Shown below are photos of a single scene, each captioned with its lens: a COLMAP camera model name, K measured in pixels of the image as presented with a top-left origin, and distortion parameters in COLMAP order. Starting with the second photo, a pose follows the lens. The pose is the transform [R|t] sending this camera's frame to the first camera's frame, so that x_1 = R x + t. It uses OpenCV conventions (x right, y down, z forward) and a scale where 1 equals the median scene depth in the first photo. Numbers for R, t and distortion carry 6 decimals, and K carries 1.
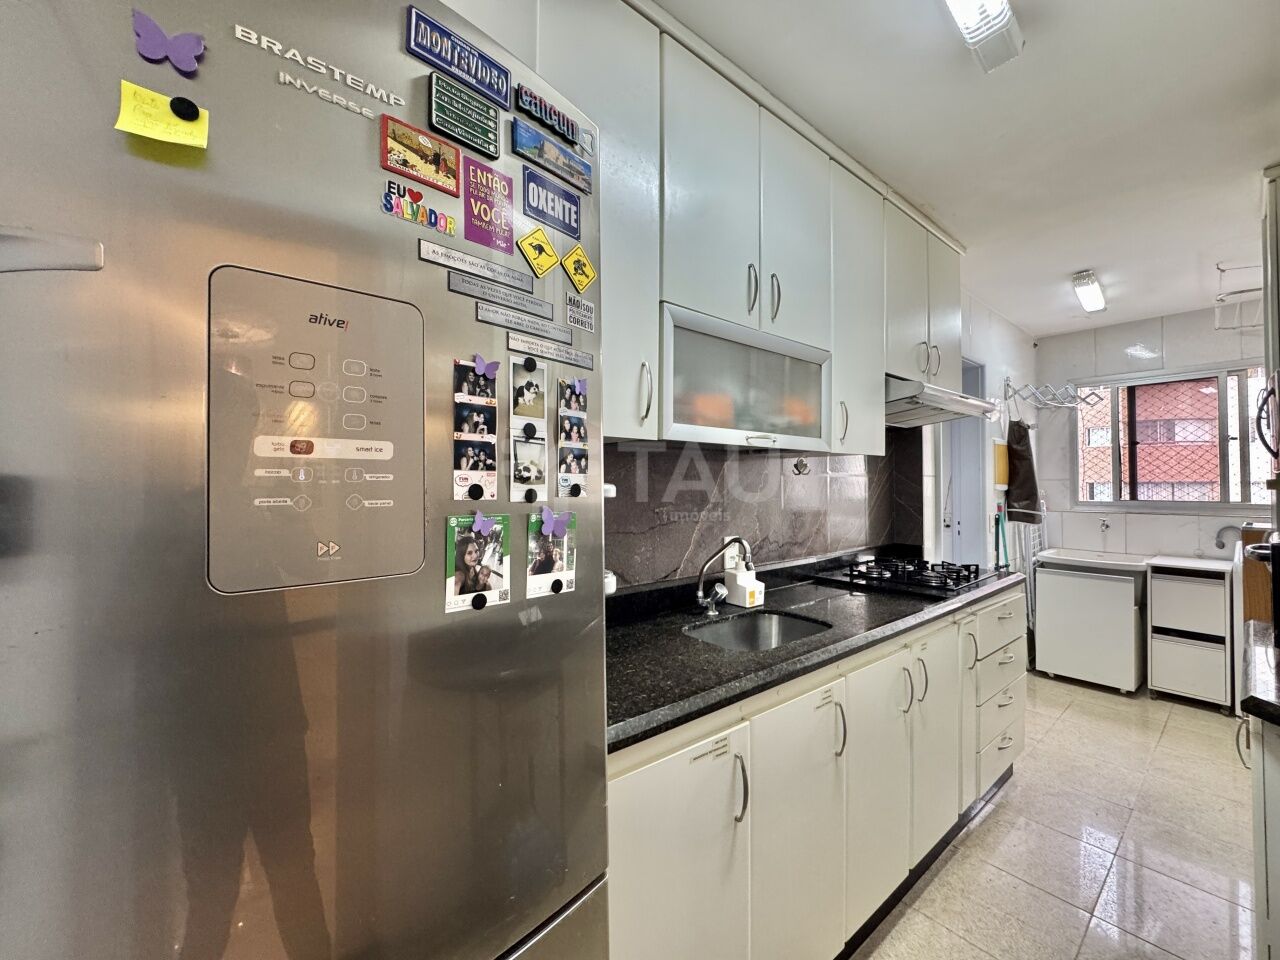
lens RADIAL K [[508.5, 0, 641.8], [0, 508.5, 482.3], [0, 0, 1]] dist [-0.001958, -0.000281]
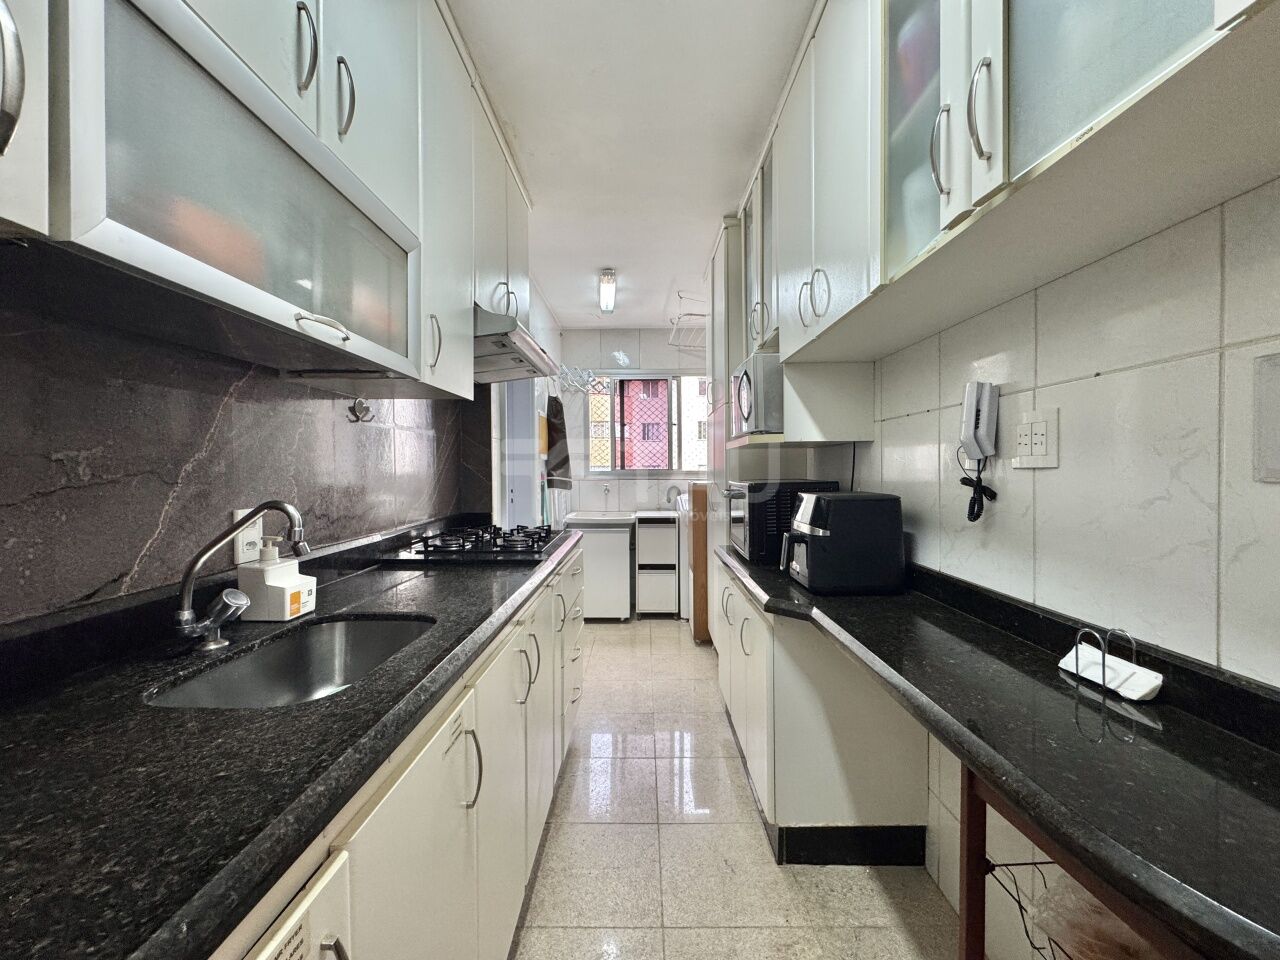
lens RADIAL K [[508.5, 0, 635.9], [0, 508.5, 479.8], [0, 0, 1]] dist [-0.001958, -0.000281]
pose [[0.643386, -0.017110, 0.765351, 0.012893], [-0.000777, 0.999735, 0.023003, 0.056983], [-0.765542, -0.015395, 0.643202, 0.261872]]
